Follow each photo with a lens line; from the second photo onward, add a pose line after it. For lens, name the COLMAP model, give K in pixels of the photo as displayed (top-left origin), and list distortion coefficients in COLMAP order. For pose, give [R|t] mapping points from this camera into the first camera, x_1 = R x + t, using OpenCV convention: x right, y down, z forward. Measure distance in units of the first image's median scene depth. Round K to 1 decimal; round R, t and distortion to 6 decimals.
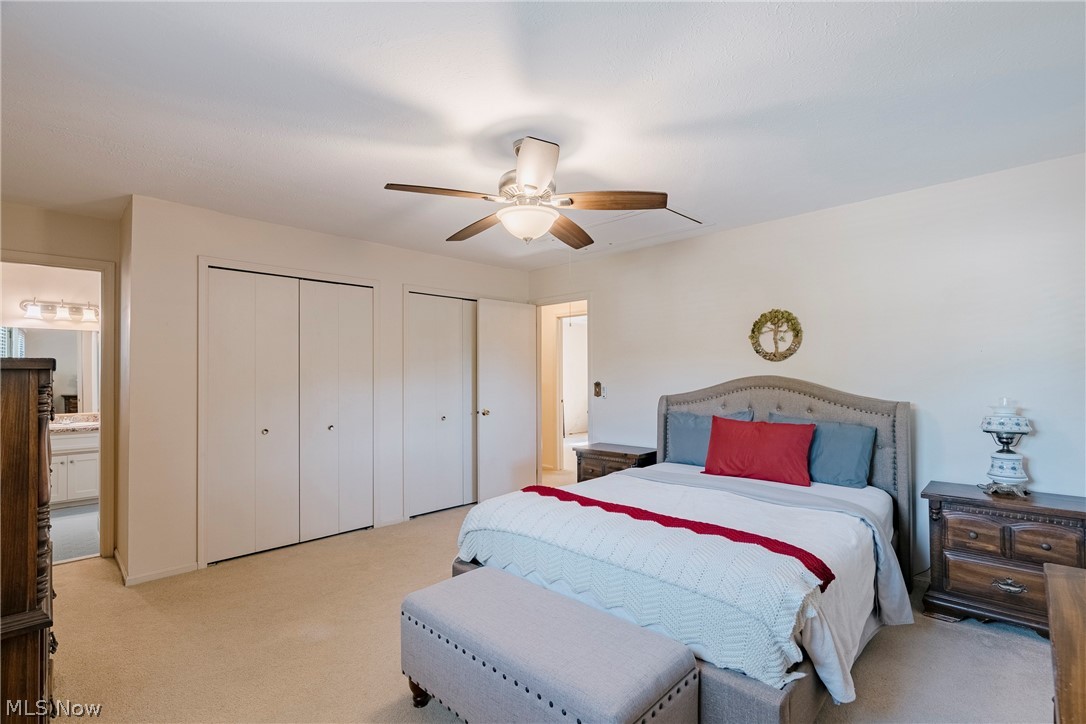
lens RADIAL K [[495.0, 0, 551.0], [0, 495.0, 370.3], [0, 0, 1]] dist [-0.010956, 0.003637]
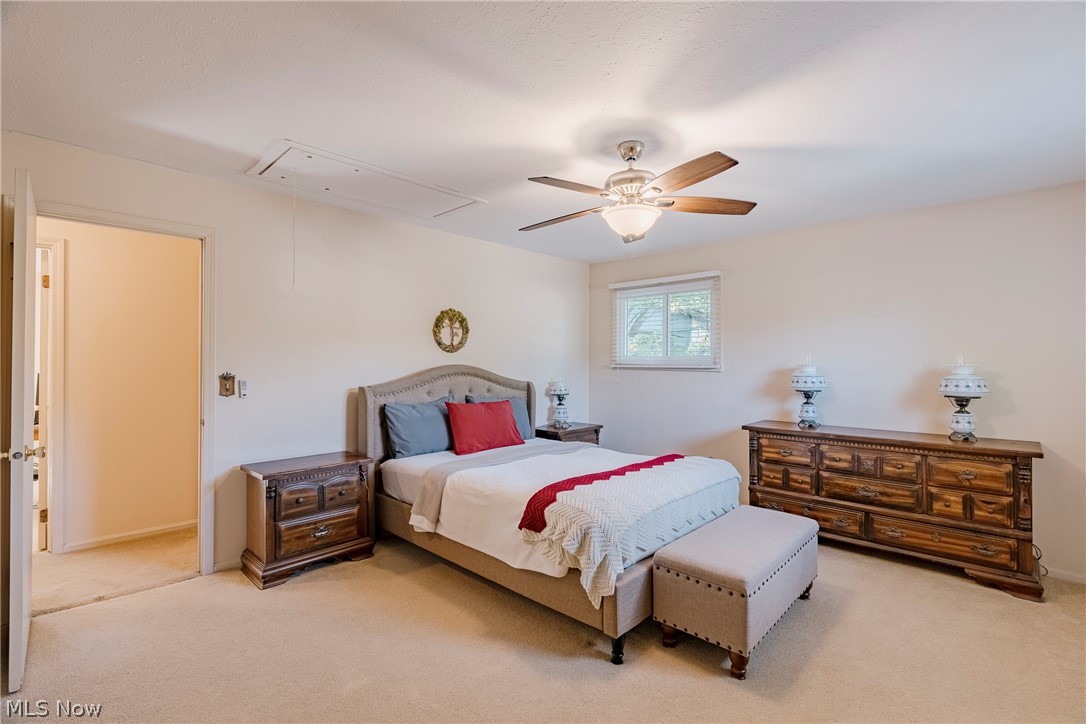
lens RADIAL K [[495.0, 0, 550.8], [0, 495.0, 358.2], [0, 0, 1]] dist [-0.010956, 0.003637]
pose [[-0.006993, 0.024354, 0.999679, -0.726400], [-0.003676, 0.999696, -0.024380, 0.022832], [-0.999969, -0.003845, -0.006902, 0.769313]]
